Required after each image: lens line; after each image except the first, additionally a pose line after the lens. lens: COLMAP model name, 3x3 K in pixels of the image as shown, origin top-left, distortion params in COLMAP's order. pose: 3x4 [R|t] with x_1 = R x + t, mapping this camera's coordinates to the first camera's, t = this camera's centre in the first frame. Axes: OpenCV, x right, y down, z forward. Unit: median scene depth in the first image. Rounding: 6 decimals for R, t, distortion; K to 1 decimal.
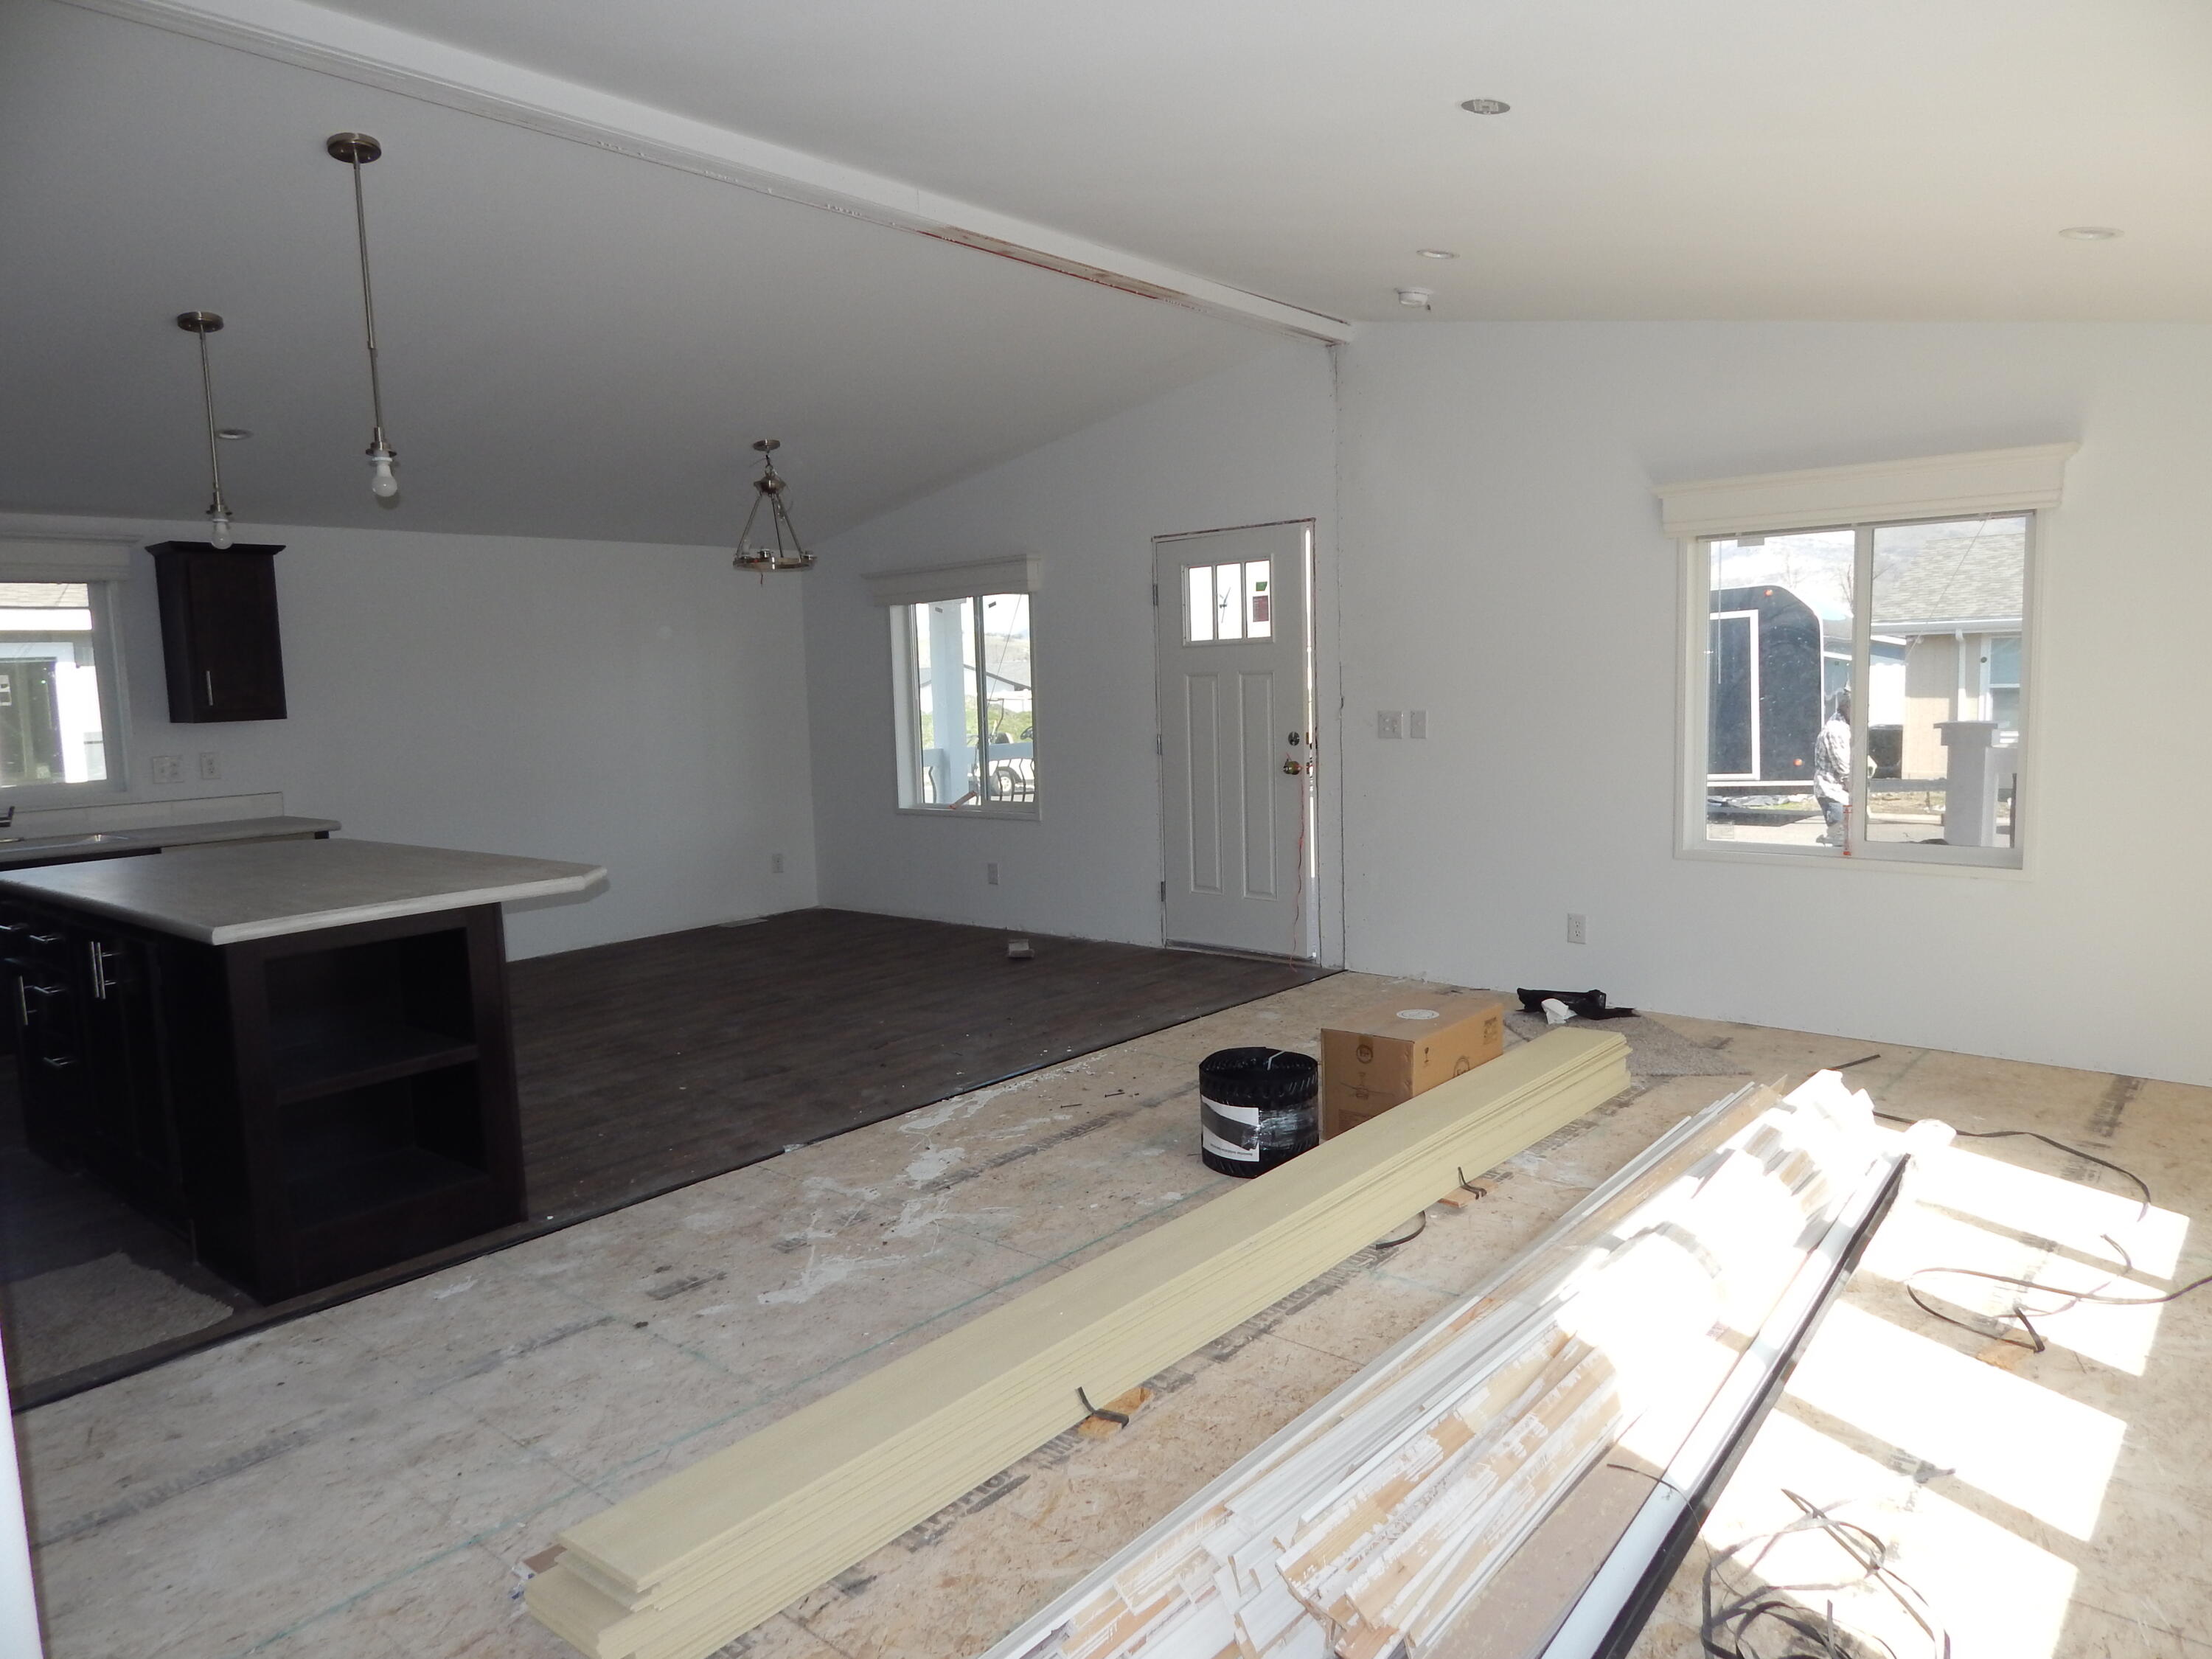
lens RADIAL K [[1468.9, 0, 1142.5], [0, 1468.9, 836.3], [0, 0, 1]] dist [0.005256, 0.000000]
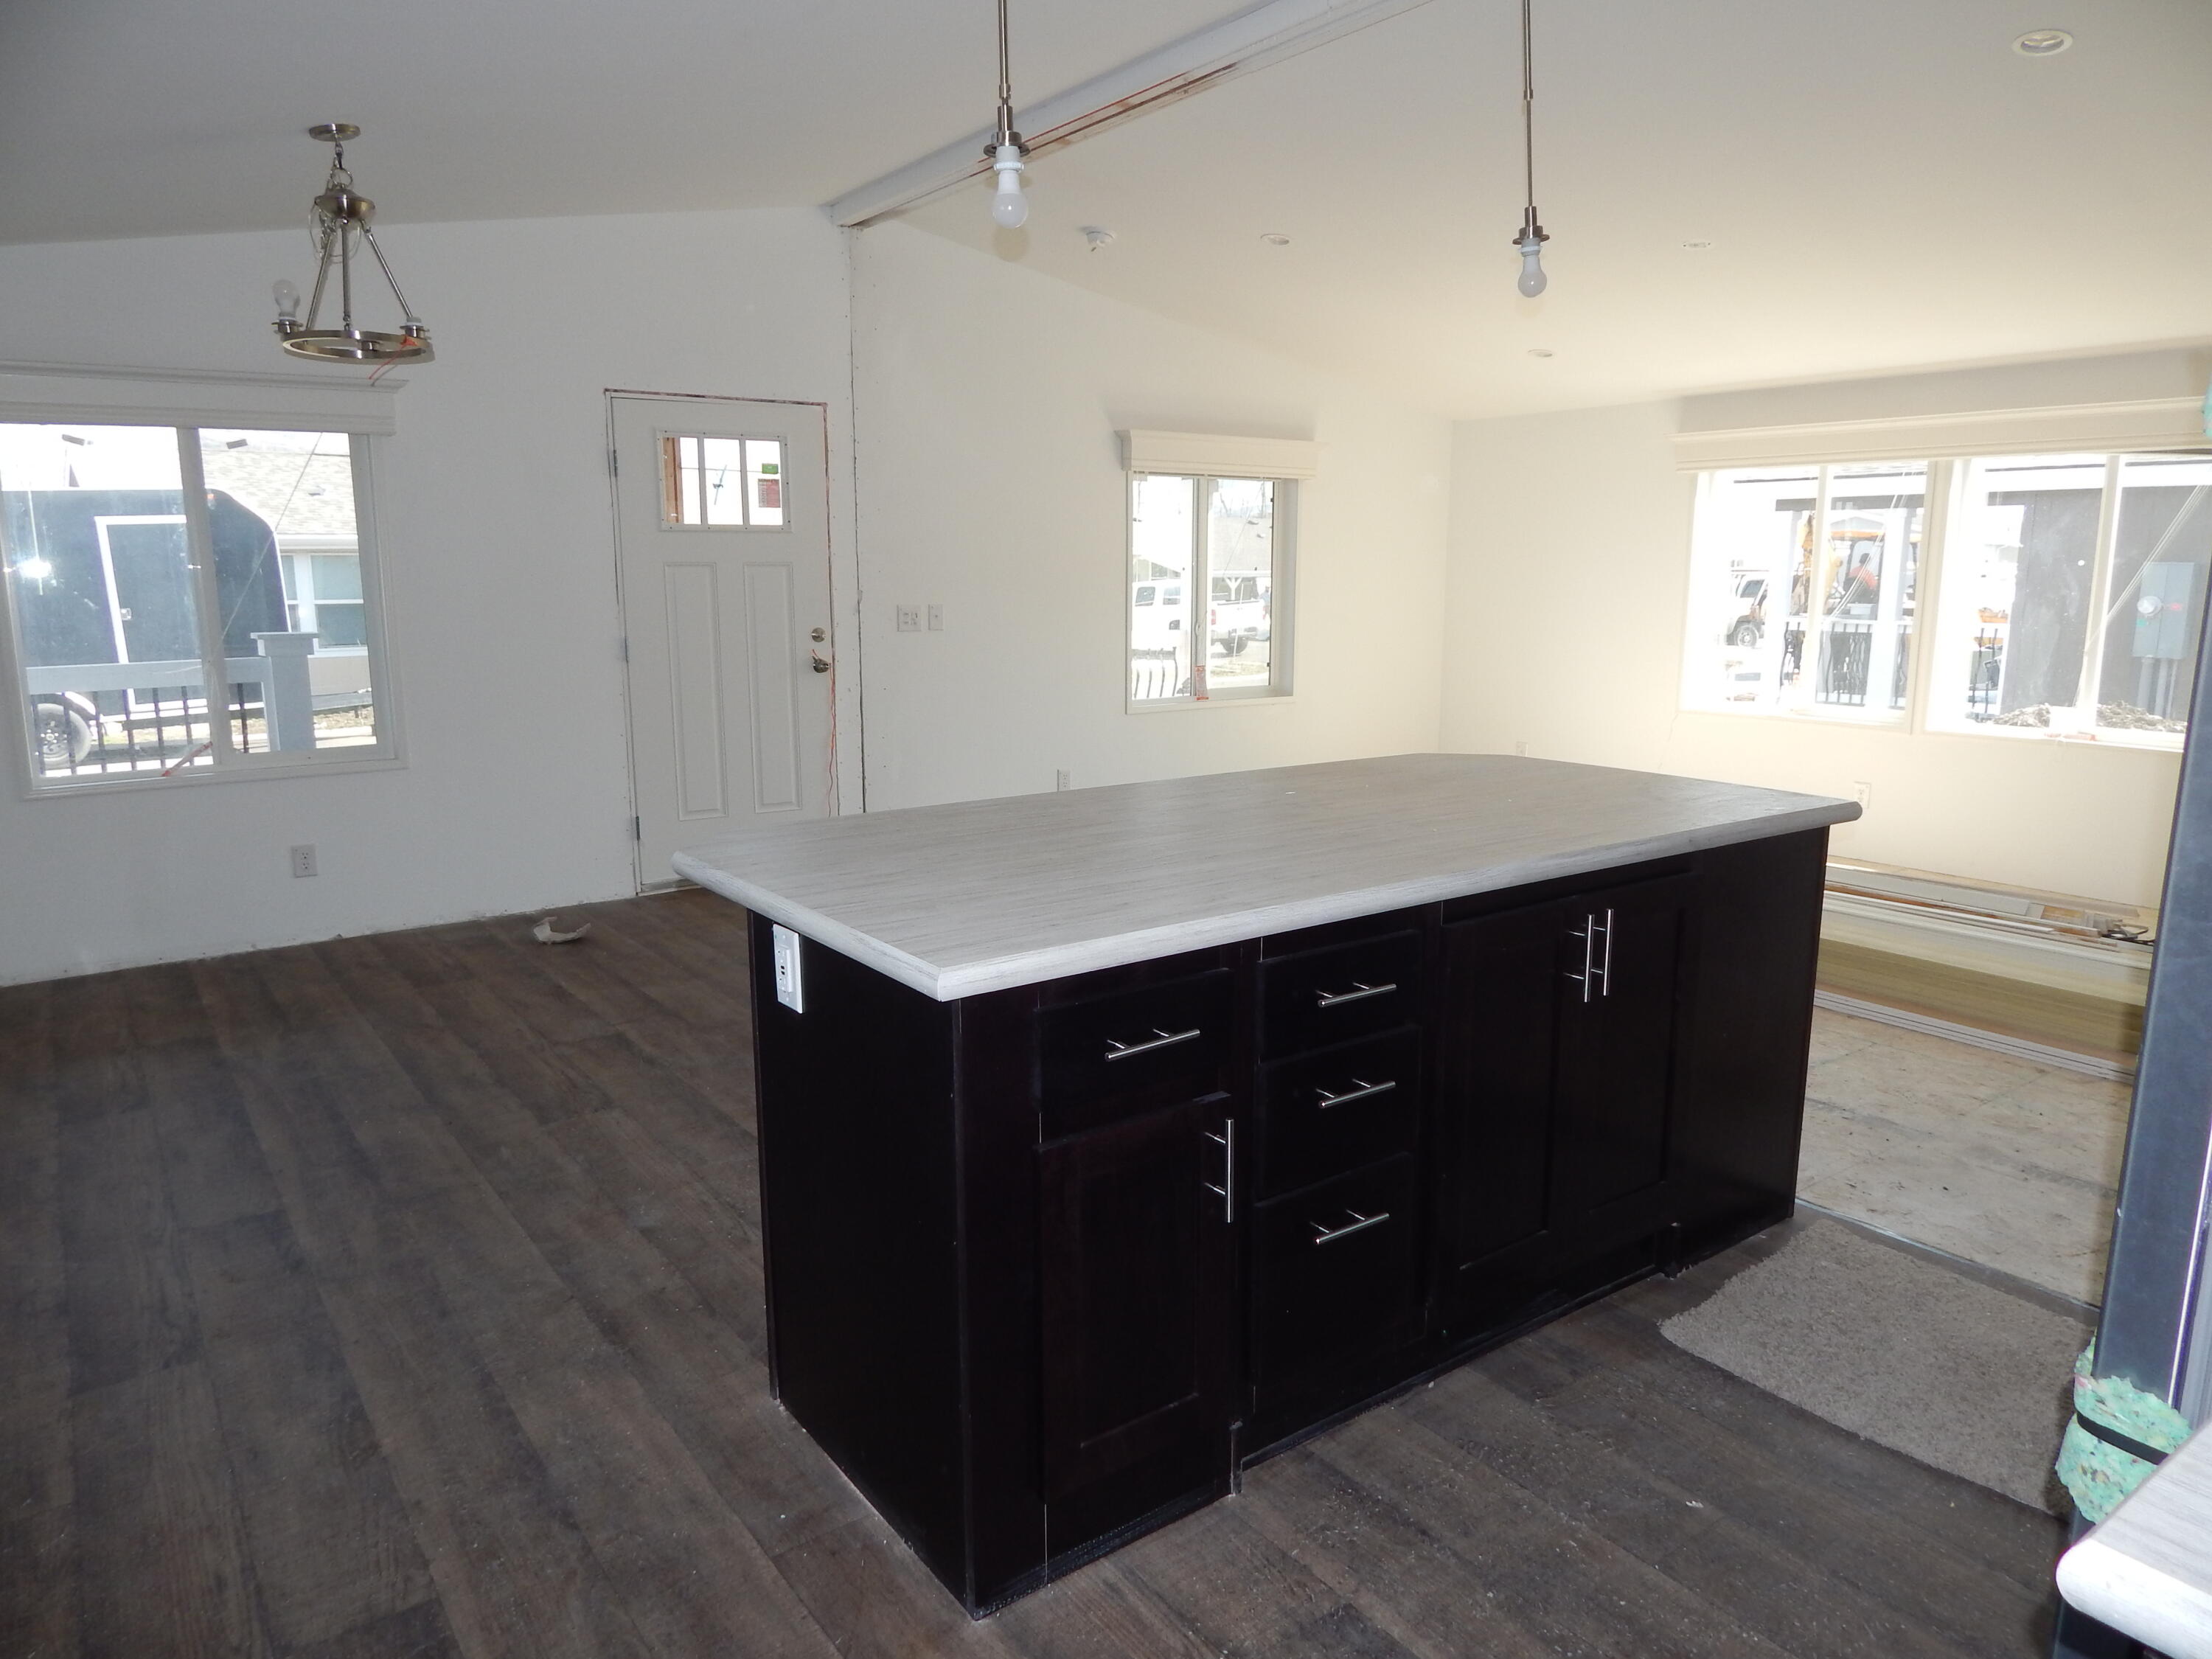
lens RADIAL K [[1463.7, 0, 1116.3], [0, 1463.7, 818.2], [0, 0, 1]] dist [0.004816, -0.001358]
pose [[0.244584, -0.132013, 0.960600, -1.091766], [0.101392, 0.988739, 0.110064, -0.048590], [-0.964312, 0.070477, 0.255215, 0.820823]]
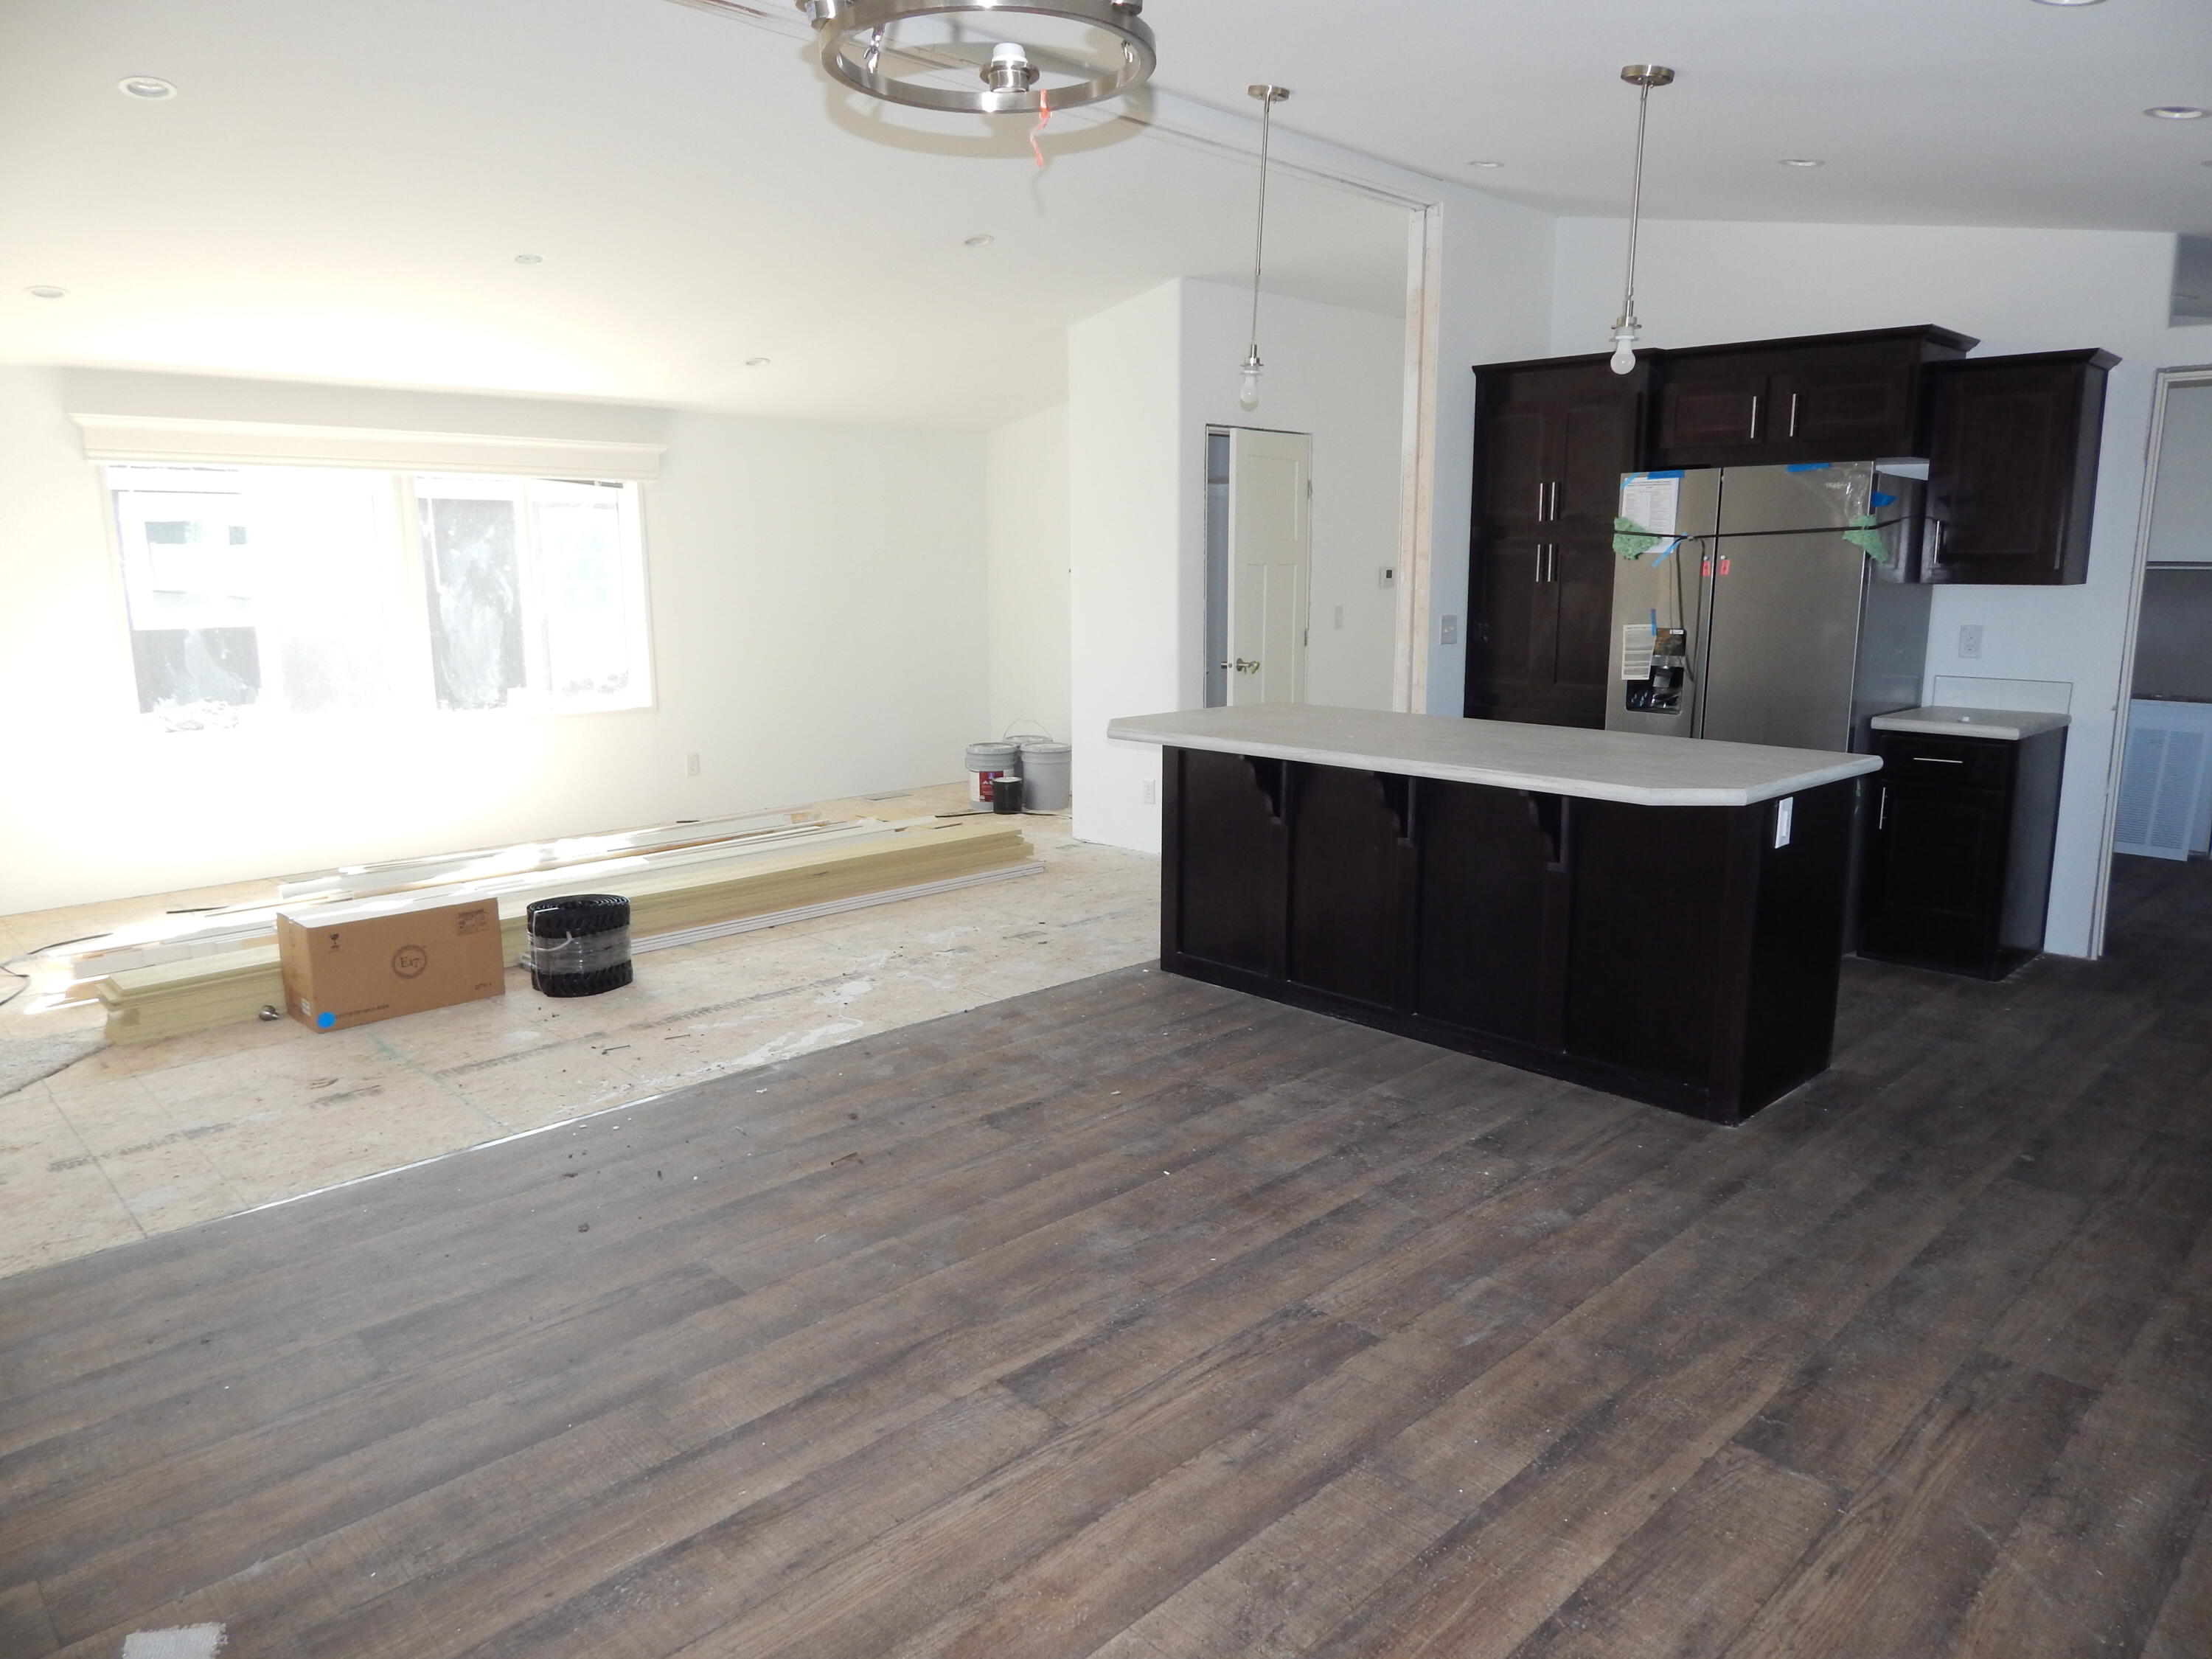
lens RADIAL K [[1454.7, 0, 1095.8], [0, 1454.7, 827.7], [0, 0, 1]] dist [-0.002893, -0.006099]
pose [[-0.992610, 0.015106, 0.120401, -0.421976], [0.049727, 0.955720, 0.290045, -0.196409], [-0.110689, 0.293889, -0.949409, 1.795612]]
